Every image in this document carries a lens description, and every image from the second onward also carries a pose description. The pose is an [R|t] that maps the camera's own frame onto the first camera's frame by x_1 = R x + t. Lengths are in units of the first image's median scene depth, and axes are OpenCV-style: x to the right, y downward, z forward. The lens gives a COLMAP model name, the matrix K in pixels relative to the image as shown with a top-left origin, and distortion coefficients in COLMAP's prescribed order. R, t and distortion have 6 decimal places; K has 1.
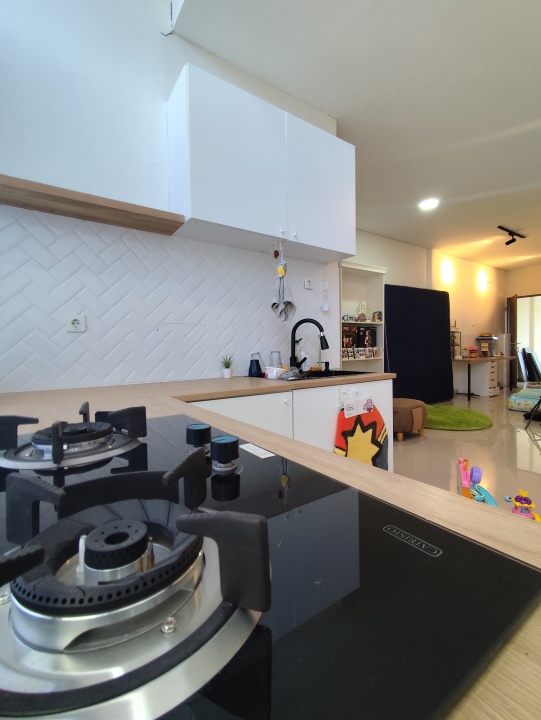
lens RADIAL K [[328.7, 0, 270.9], [0, 328.7, 359.2], [0, 0, 1]] dist [-0.003471, -0.000203]
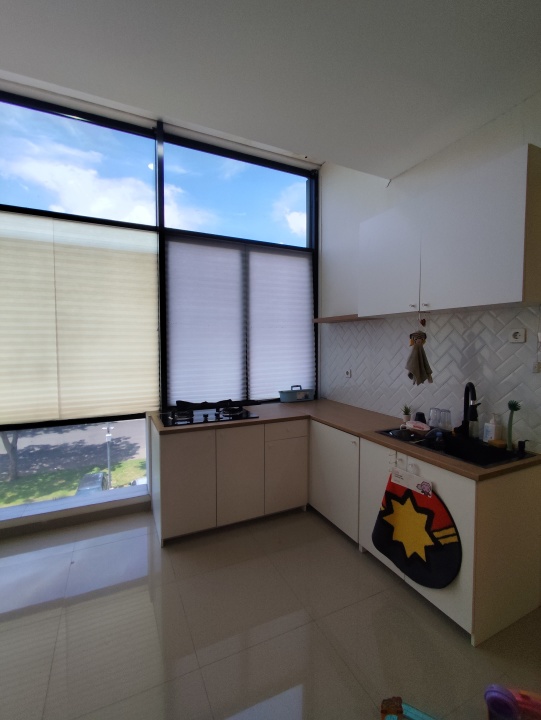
lens RADIAL K [[331.8, 0, 266.5], [0, 331.8, 356.1], [0, 0, 1]] dist [-0.001372, -0.000091]
pose [[-0.166964, 0.055064, -0.984424, 0.464530], [-0.027902, 0.997776, 0.060543, -0.099835], [0.985568, 0.037576, -0.165057, 0.257525]]
